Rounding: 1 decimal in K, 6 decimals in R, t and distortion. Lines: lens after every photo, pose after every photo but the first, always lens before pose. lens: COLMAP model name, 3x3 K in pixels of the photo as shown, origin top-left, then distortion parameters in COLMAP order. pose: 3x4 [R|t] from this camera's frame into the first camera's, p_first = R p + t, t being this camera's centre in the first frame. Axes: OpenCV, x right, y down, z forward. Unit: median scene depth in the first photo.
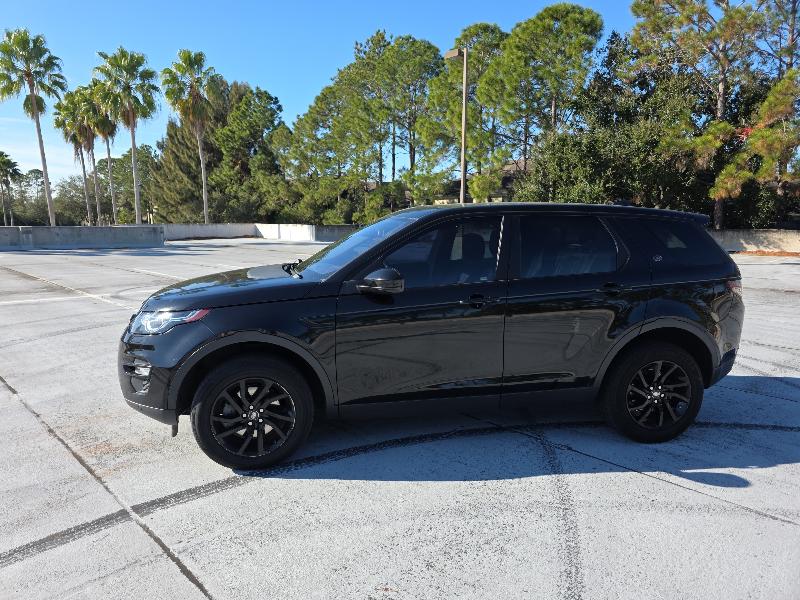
lens RADIAL K [[536.0, 0, 384.7], [0, 536.0, 300.3], [0, 0, 1]] dist [0.067021, -0.057798]
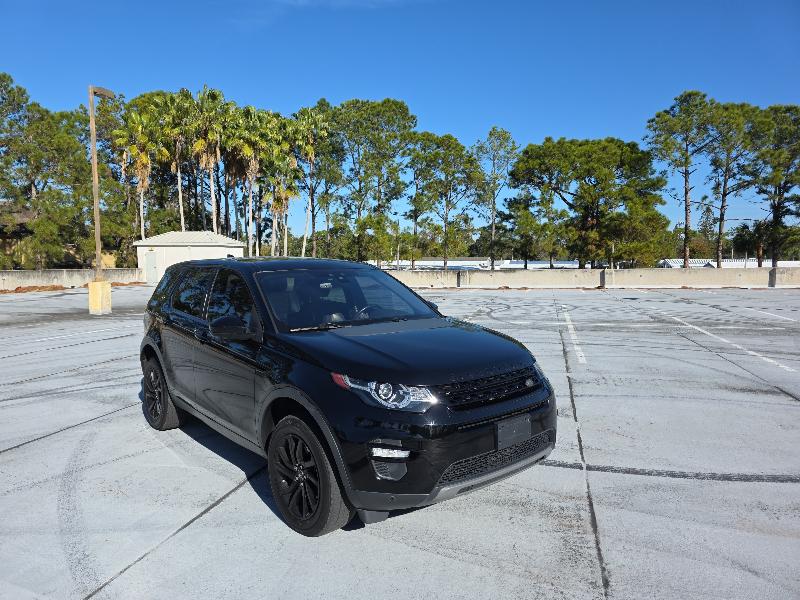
lens RADIAL K [[536.2, 0, 395.9], [0, 536.2, 298.4], [0, 0, 1]] dist [0.070271, -0.061894]
pose [[-0.498901, -0.065443, 0.864185, -0.111719], [0.130860, 0.980024, 0.149762, -0.027035], [-0.856723, 0.187803, -0.480371, 0.158195]]
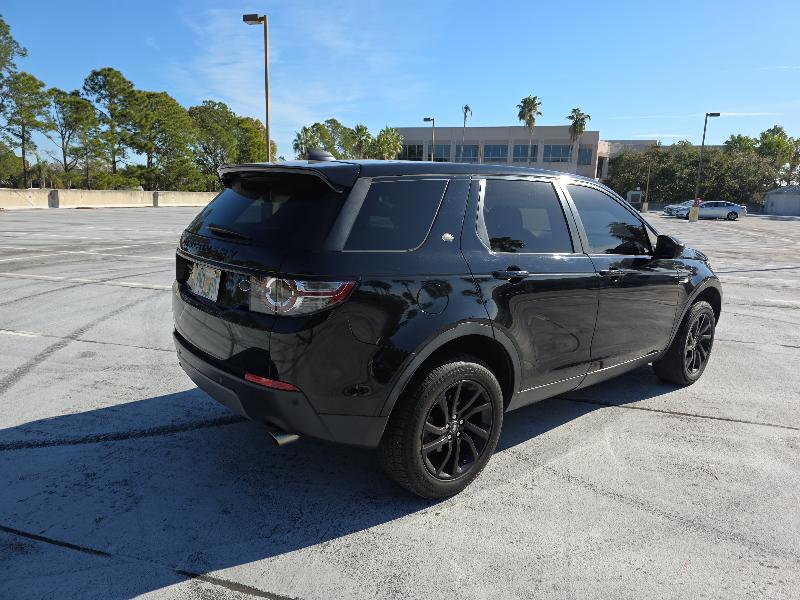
lens RADIAL K [[536.0, 0, 407.1], [0, 536.0, 296.9], [0, 0, 1]] dist [0.067021, -0.057798]
pose [[-0.869699, 0.060522, -0.489857, 0.081912], [-0.106836, 0.945844, 0.306537, -0.027368], [0.481881, 0.318930, -0.816134, 0.198385]]
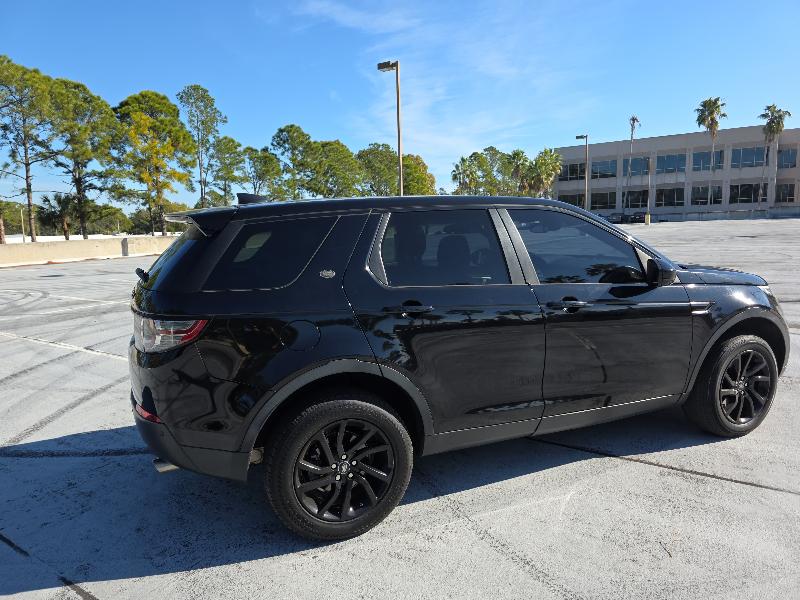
lens RADIAL K [[536.0, 0, 404.5], [0, 536.0, 297.5], [0, 0, 1]] dist [0.067021, -0.057798]
pose [[-0.977997, 0.053836, -0.201554, 0.047441], [-0.004853, 0.959998, 0.279966, -0.030512], [0.208564, 0.274784, -0.938613, 0.209839]]
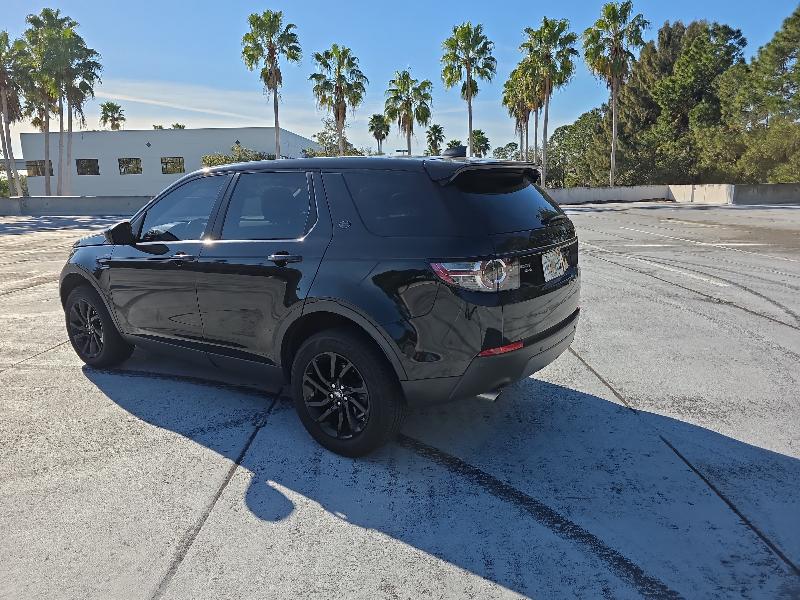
lens RADIAL K [[536.0, 0, 386.9], [0, 536.0, 294.7], [0, 0, 1]] dist [0.067021, -0.057798]
pose [[0.692201, 0.123508, -0.711058, 0.111375], [-0.084758, 0.992342, 0.089856, -0.005160], [0.716710, -0.001931, 0.697369, 0.050846]]
